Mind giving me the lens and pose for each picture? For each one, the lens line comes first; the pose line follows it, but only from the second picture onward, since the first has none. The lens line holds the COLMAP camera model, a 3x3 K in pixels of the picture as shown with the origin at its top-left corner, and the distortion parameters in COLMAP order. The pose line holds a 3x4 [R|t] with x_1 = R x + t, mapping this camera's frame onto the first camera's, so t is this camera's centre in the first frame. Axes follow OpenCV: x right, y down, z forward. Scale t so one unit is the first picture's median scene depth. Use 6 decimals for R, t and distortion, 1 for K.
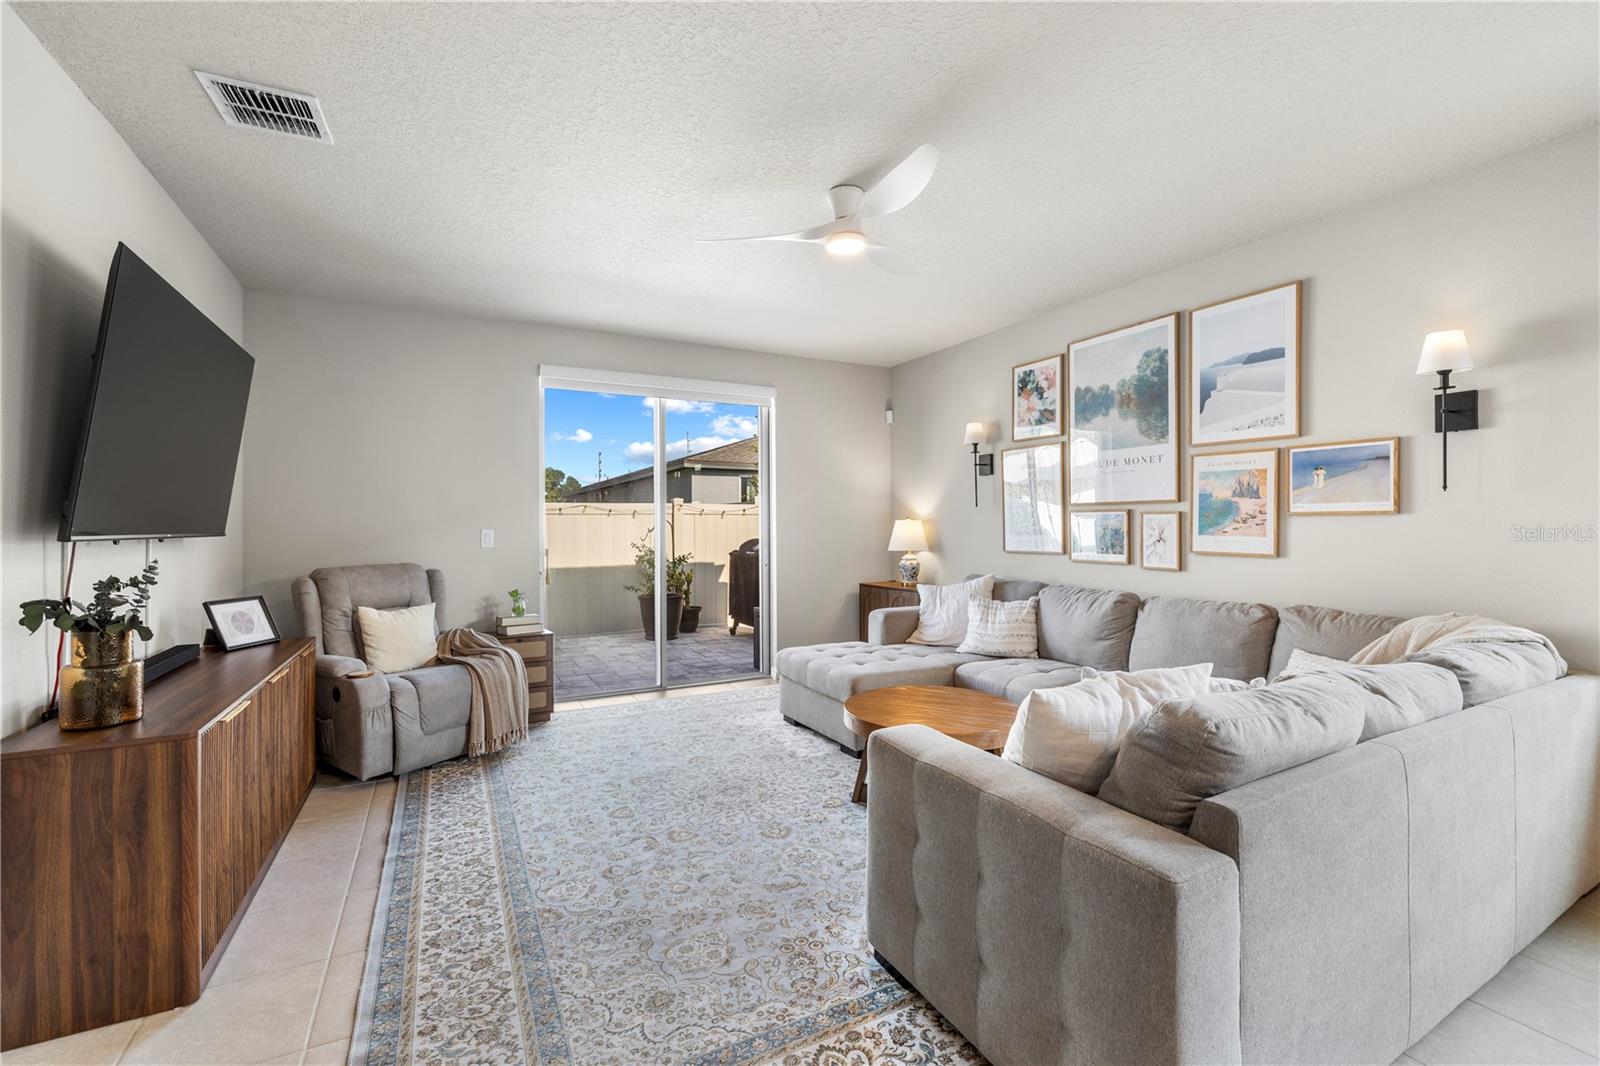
lens RADIAL K [[677.6, 0, 797.2], [0, 677.6, 526.8], [0, 0, 1]] dist [0.002228, -0.000338]
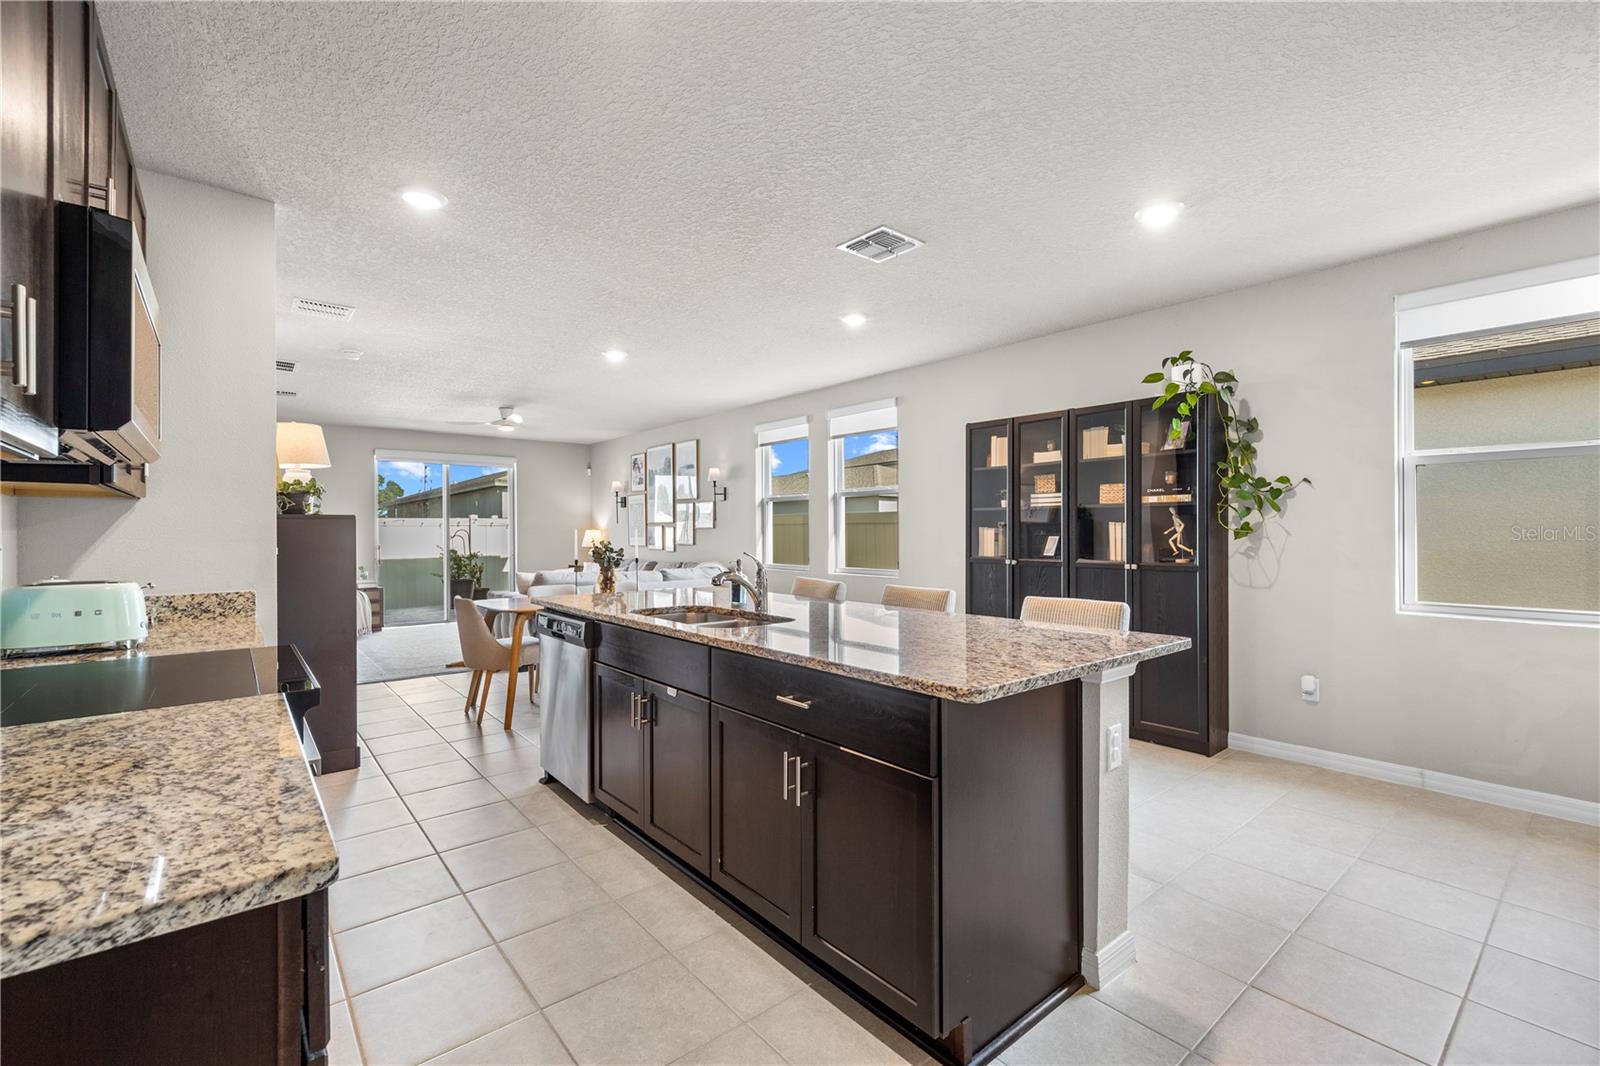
lens RADIAL K [[695.0, 0, 796.0], [0, 695.0, 529.1], [0, 0, 1]] dist [0.013085, 0.000899]
pose [[0.979563, -0.001964, 0.201129, 0.469257], [0.003550, 0.999965, -0.007526, 0.005658], [-0.201107, 0.008087, 0.979536, -1.419024]]
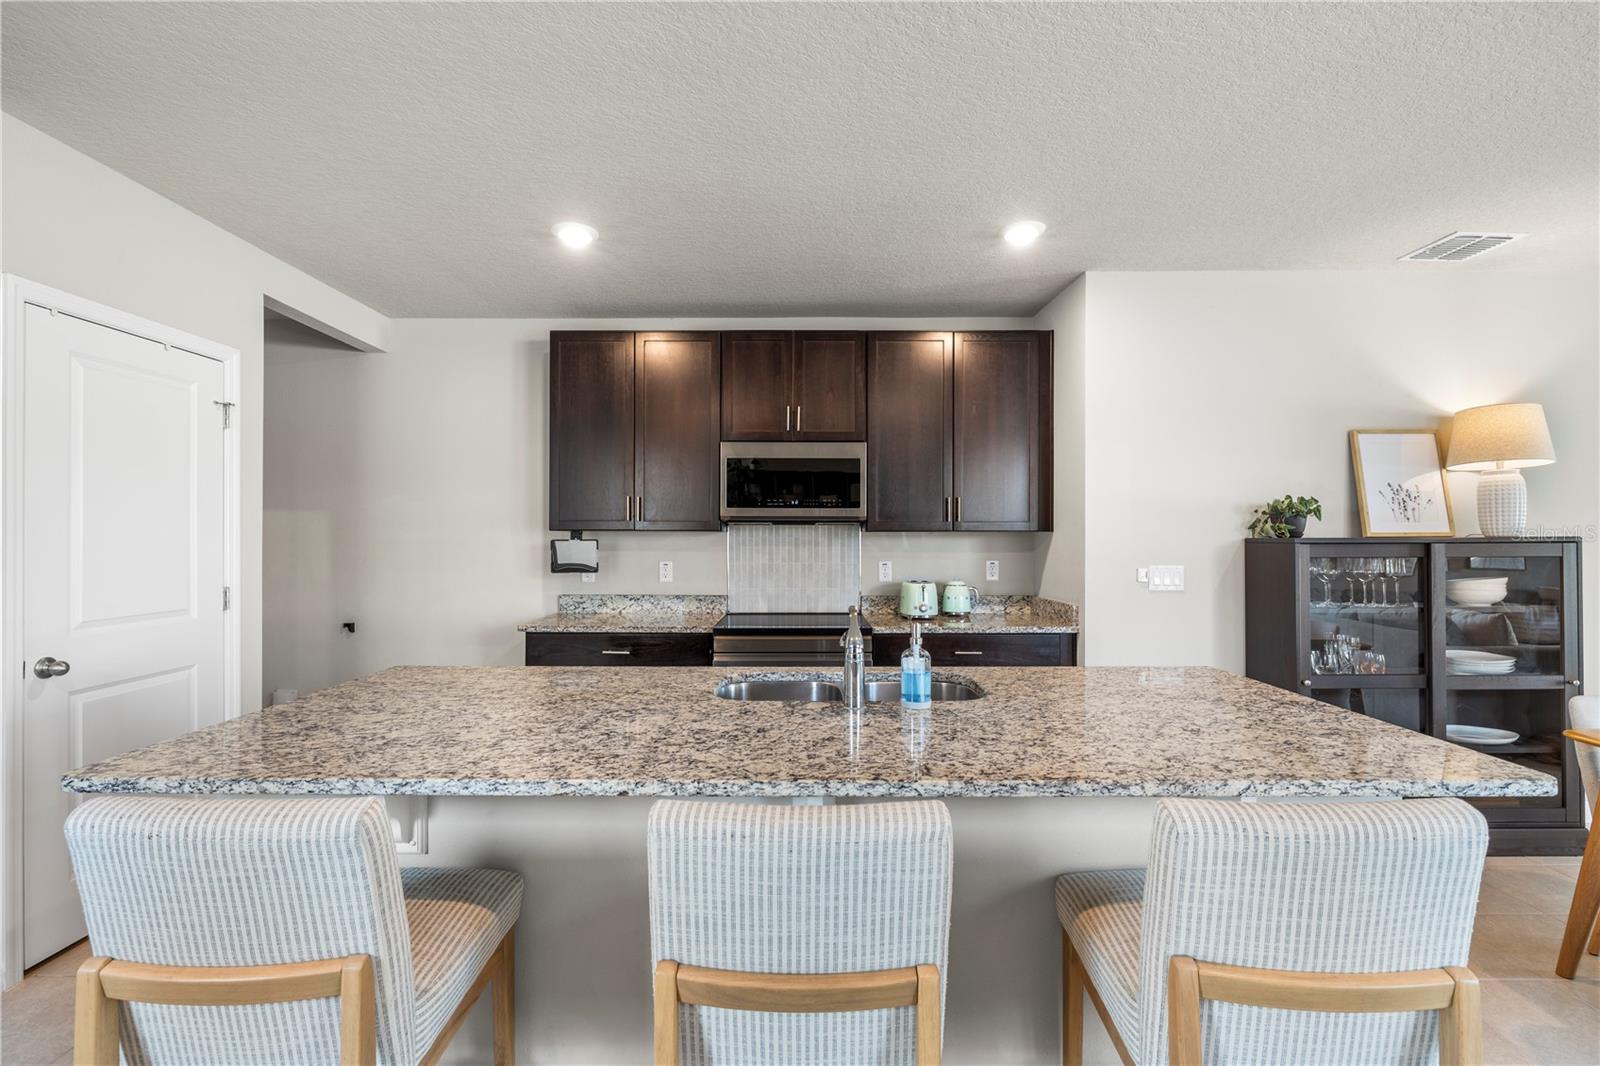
lens RADIAL K [[724.9, 0, 798.3], [0, 724.9, 534.8], [0, 0, 1]] dist [-0.005921, -0.000380]
pose [[-0.469051, -0.003416, -0.883164, 1.038676], [-0.002968, 0.999993, -0.002292, -0.023433], [0.883166, 0.001546, -0.469058, -0.451770]]
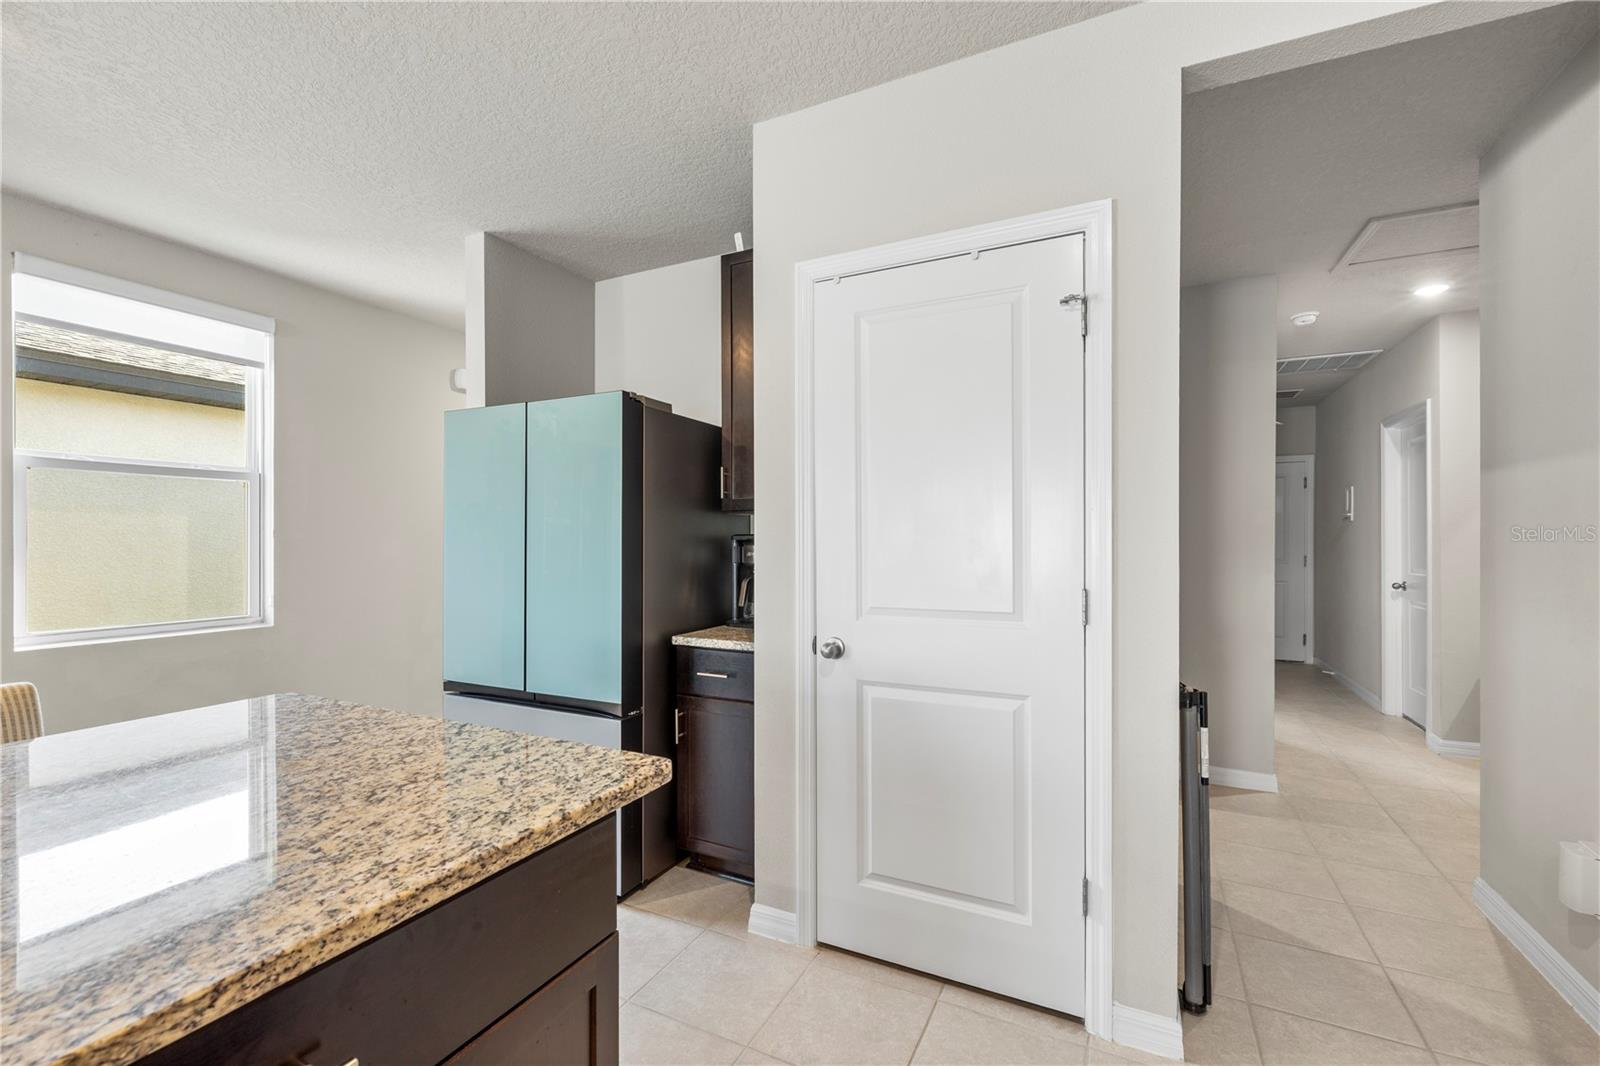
lens RADIAL K [[677.6, 0, 797.4], [0, 677.6, 543.6], [0, 0, 1]] dist [0.002228, -0.000338]
pose [[-0.581390, -0.006448, 0.813600, 0.374951], [0.002608, 0.999949, 0.009788, -0.003782], [-0.813621, 0.007813, -0.581343, -0.937782]]
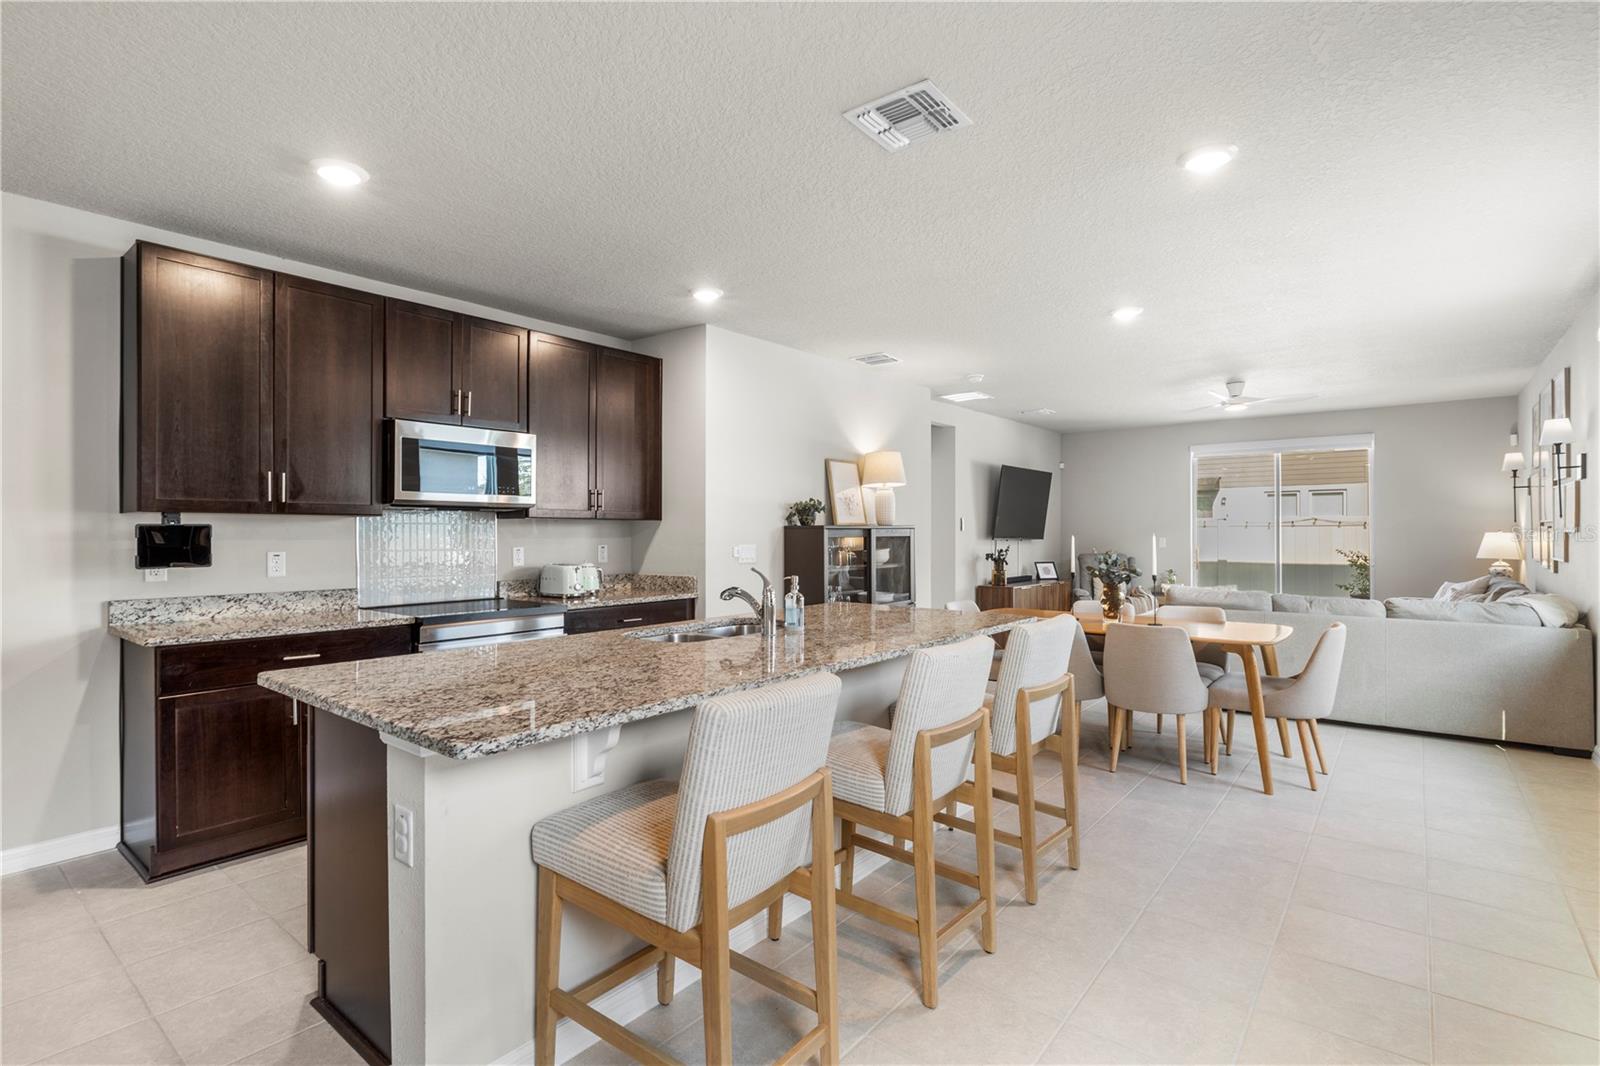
lens RADIAL K [[773.9, 0, 800.1], [0, 773.9, 529.1], [0, 0, 1]] dist [0.008465, 0.000087]
pose [[0.399947, -0.001763, -0.916537, 1.316186], [-0.002604, 0.999992, -0.003060, -0.012351], [0.916535, 0.003611, 0.399939, -0.932374]]
